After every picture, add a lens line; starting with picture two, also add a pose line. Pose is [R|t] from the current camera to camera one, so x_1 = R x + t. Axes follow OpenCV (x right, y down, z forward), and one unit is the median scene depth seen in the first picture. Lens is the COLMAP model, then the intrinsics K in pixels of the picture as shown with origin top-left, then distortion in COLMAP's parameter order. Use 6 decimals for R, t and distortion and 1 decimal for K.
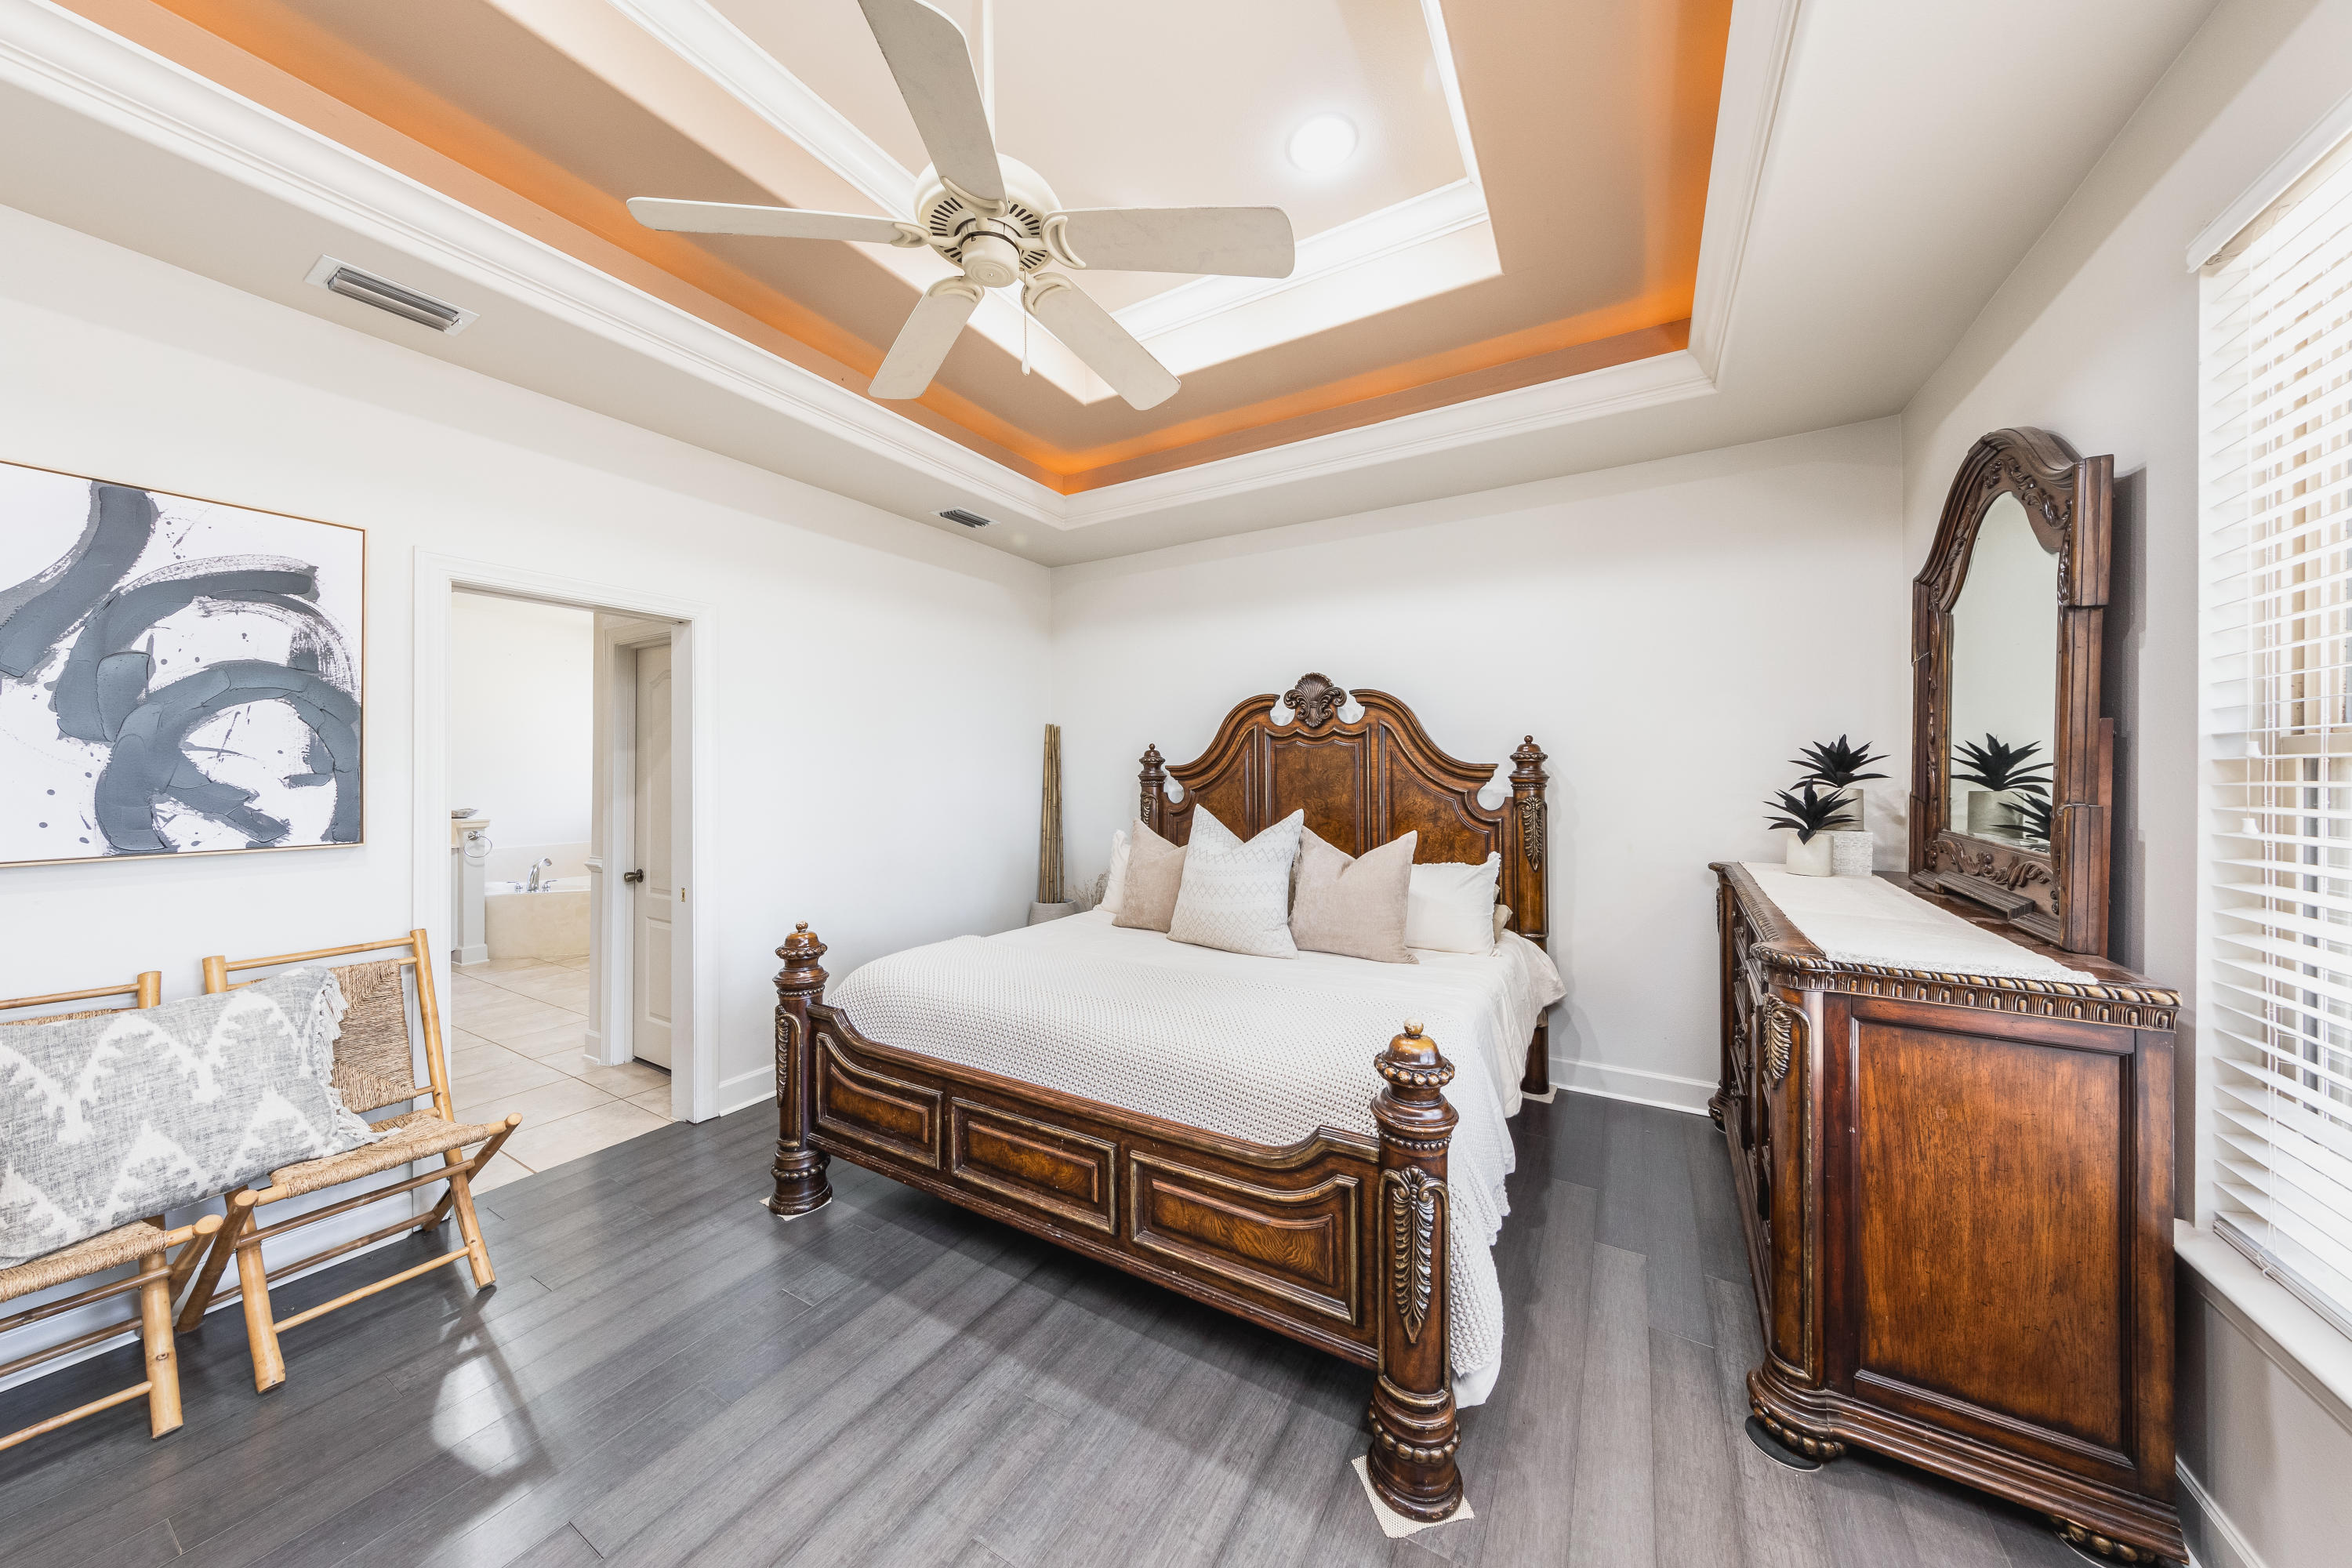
lens RADIAL K [[771.7, 0, 1171.7], [0, 771.7, 778.1], [0, 0, 1]] dist [0.007741, -0.000080]
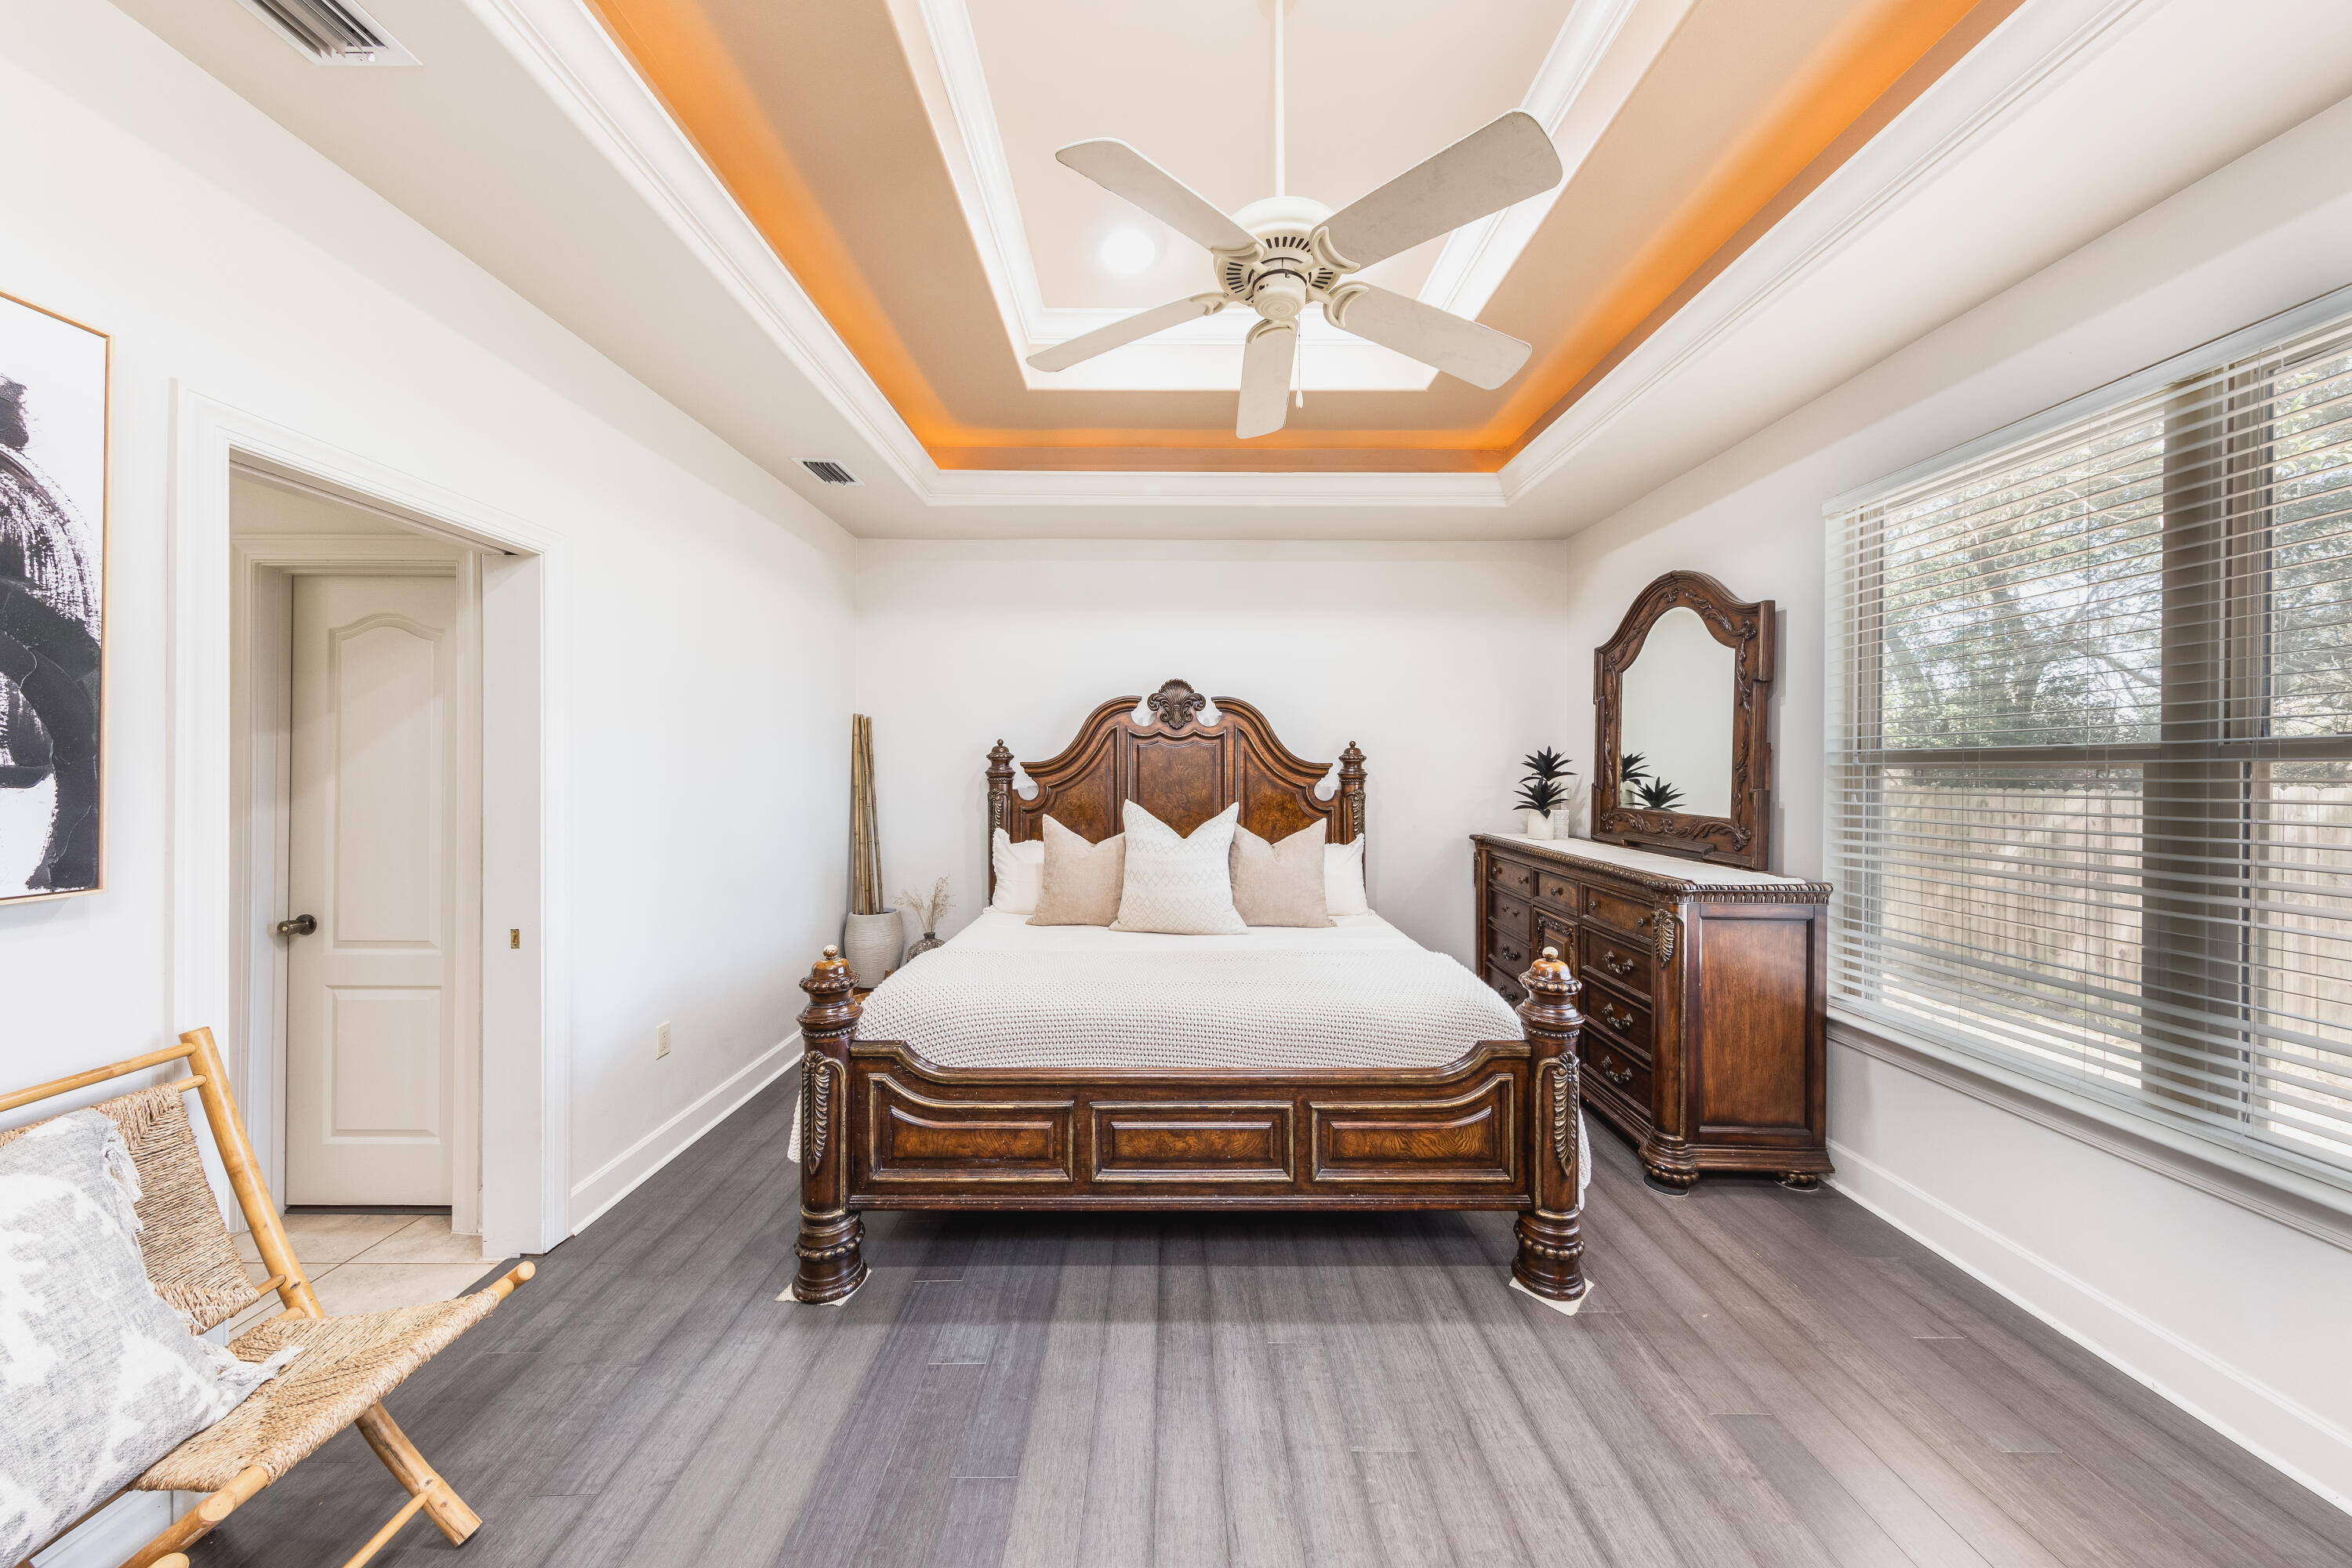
lens RADIAL K [[771.7, 0, 1171.7], [0, 771.7, 778.1], [0, 0, 1]] dist [0.007741, -0.000080]
pose [[0.856284, -0.002184, 0.516501, -0.618143], [0.000351, 0.999993, 0.003647, 0.000993], [-0.516506, -0.002942, 0.856279, 0.102983]]
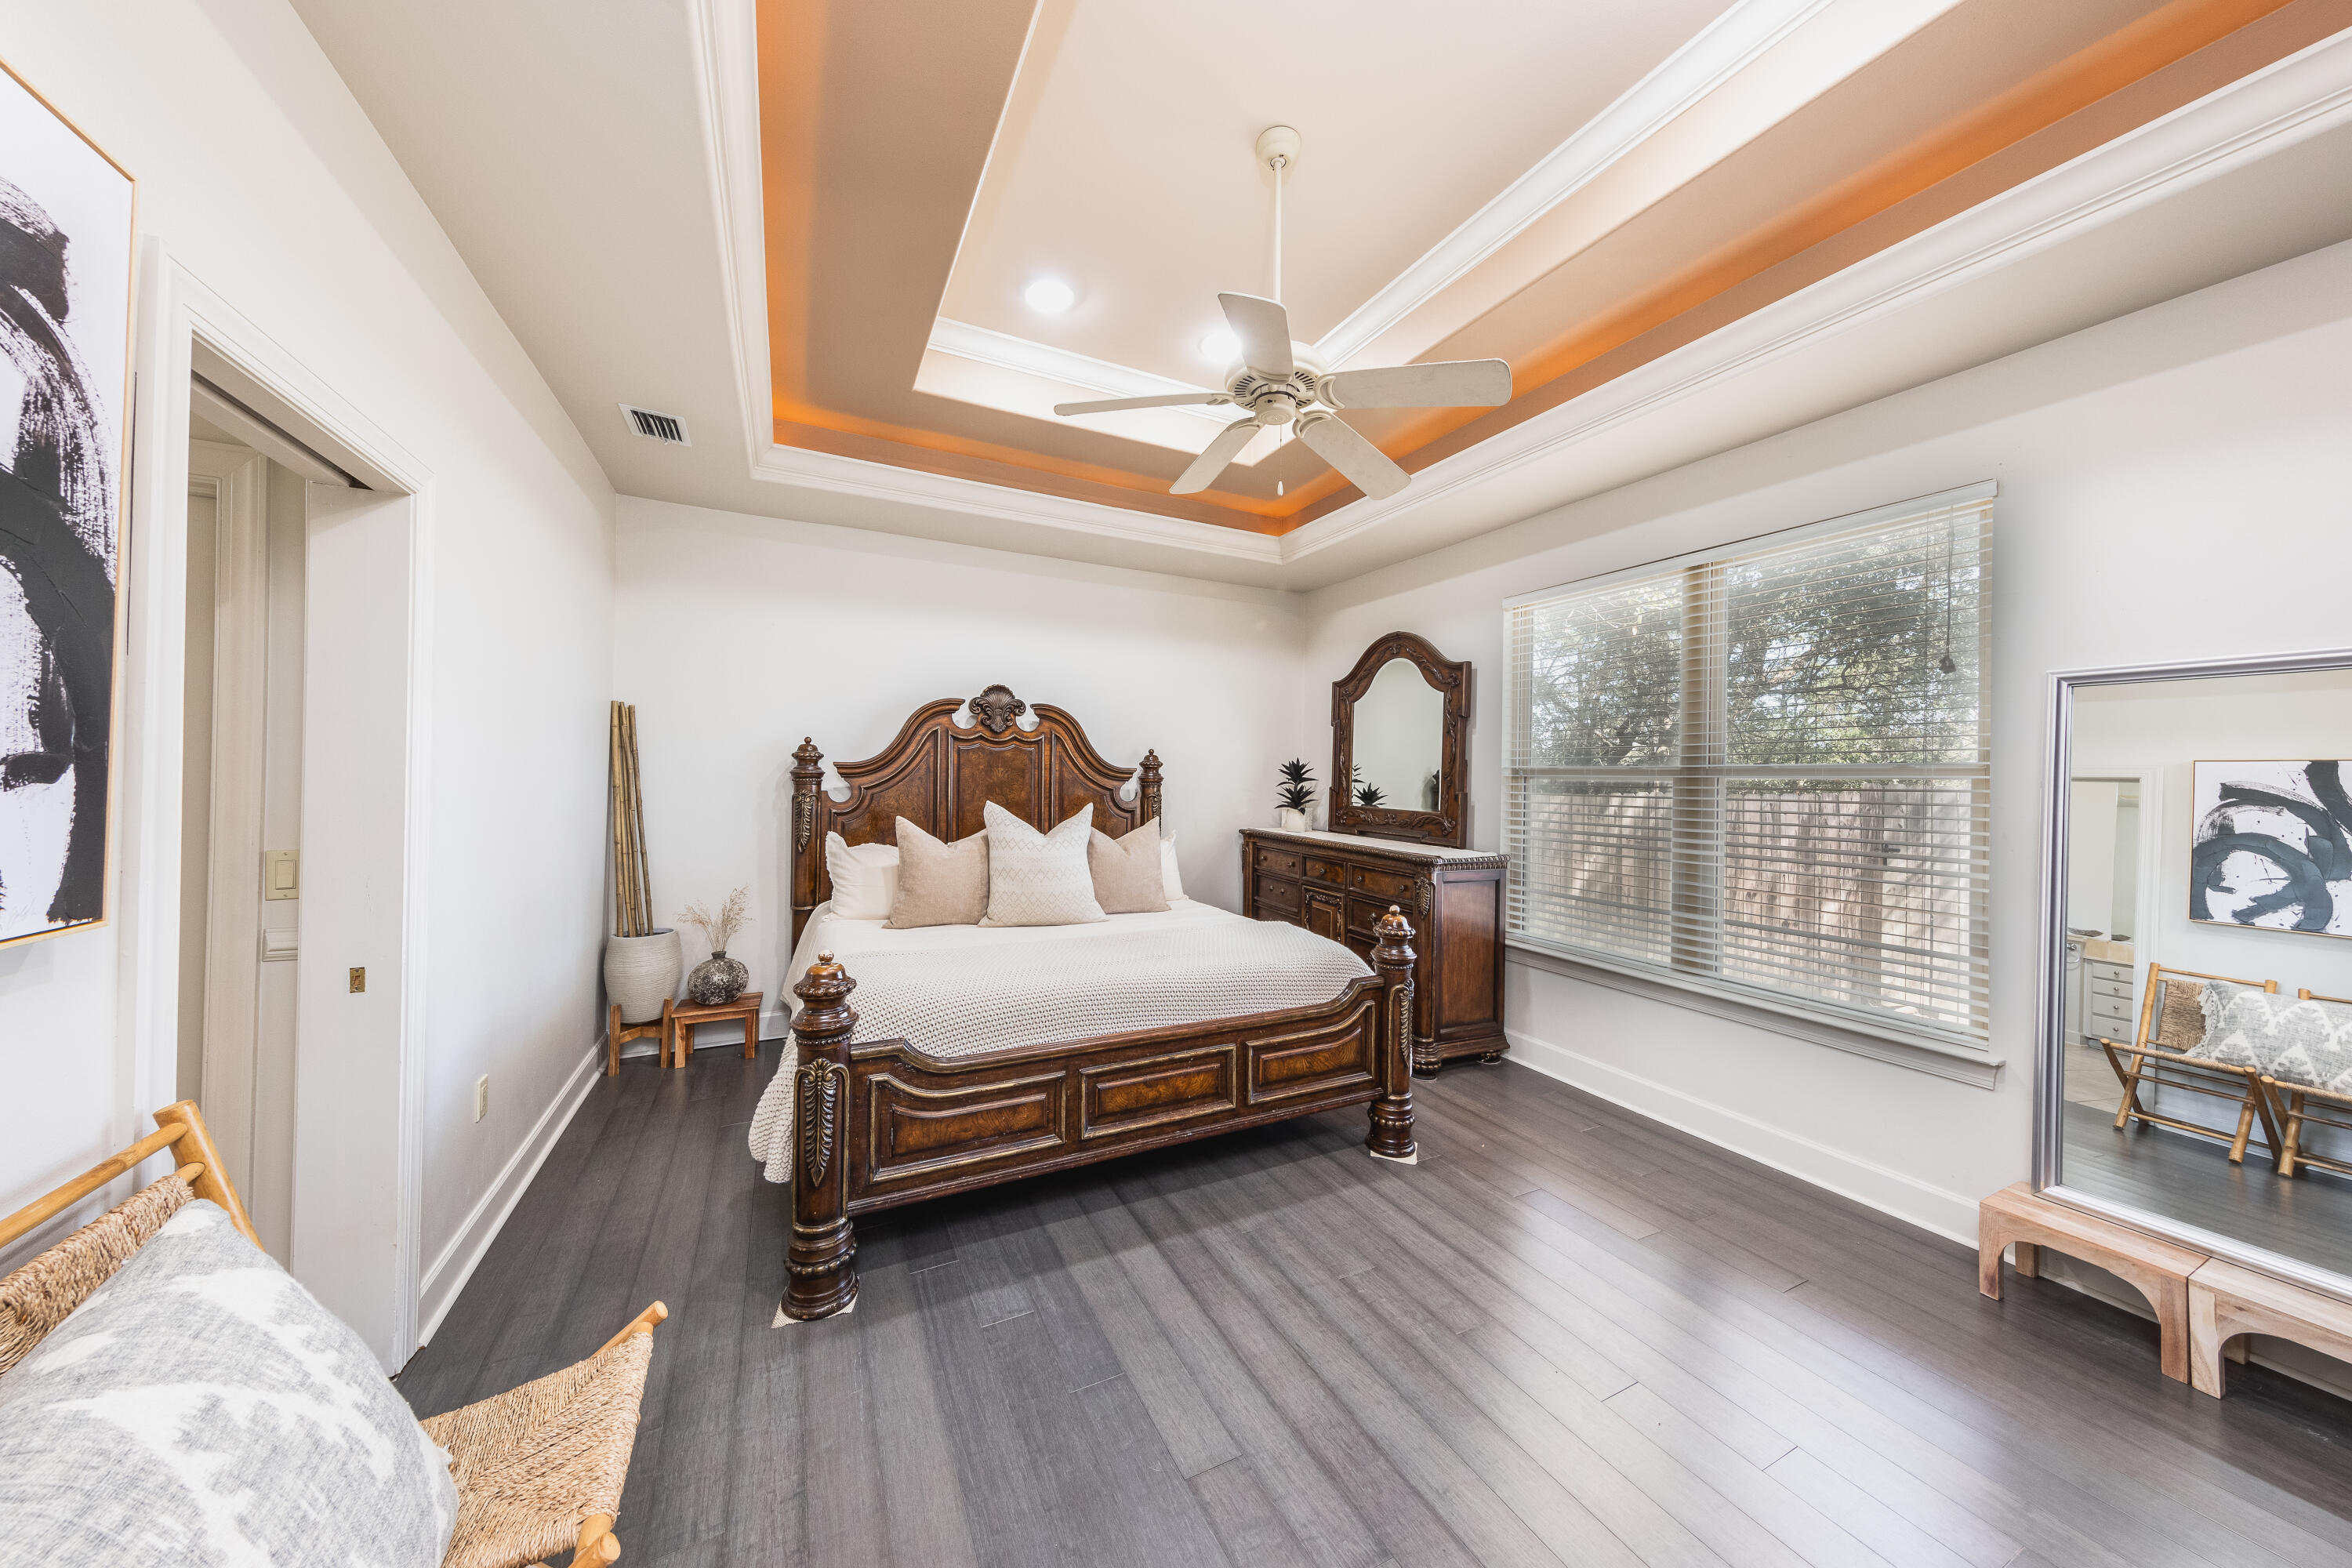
lens RADIAL K [[772.0, 0, 1173.6], [0, 772.0, 777.2], [0, 0, 1]] dist [0.011805, -0.000100]
pose [[0.540512, 0.008045, 0.841298, -1.006239], [-0.010072, 0.999944, -0.003092, 0.001744], [-0.841276, -0.006802, 0.540563, 0.267225]]
